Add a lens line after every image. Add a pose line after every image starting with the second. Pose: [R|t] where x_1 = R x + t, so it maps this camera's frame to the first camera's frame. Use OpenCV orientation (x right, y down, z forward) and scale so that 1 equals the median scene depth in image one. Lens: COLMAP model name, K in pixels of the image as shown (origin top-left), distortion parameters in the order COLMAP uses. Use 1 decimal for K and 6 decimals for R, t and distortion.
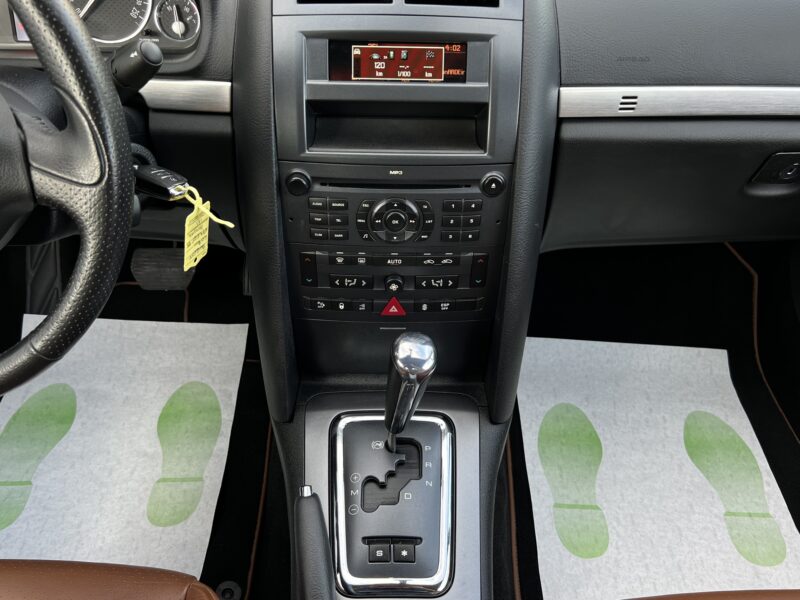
lens RADIAL K [[677.8, 0, 401.3], [0, 677.8, 302.2], [0, 0, 1]] dist [0.077413, -0.106901]
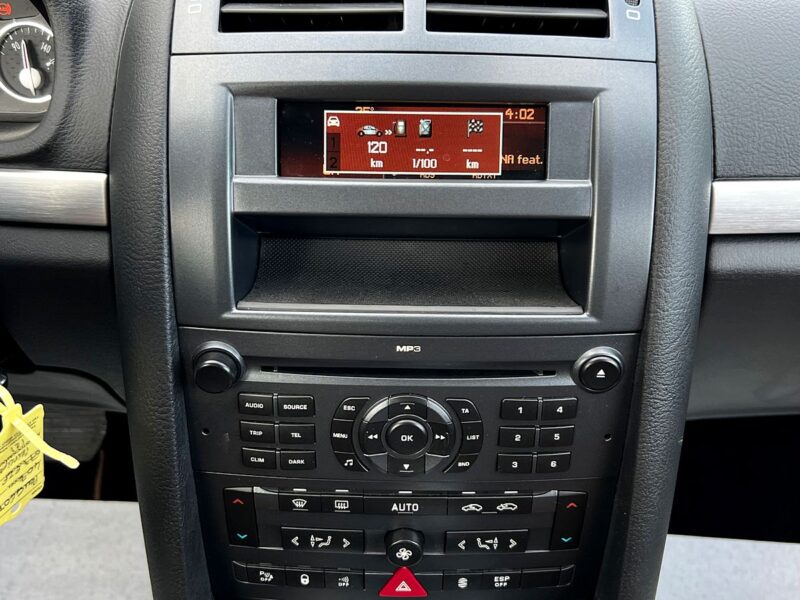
lens RADIAL K [[766.2, 0, 401.2], [0, 766.2, 297.7], [0, 0, 1]] dist [0.048699, 0.000000]
pose [[0.999776, 0.002800, -0.020966, -0.001134], [-0.005052, 0.994123, -0.108135, -0.156686], [0.020540, 0.108217, 0.993915, 0.400362]]
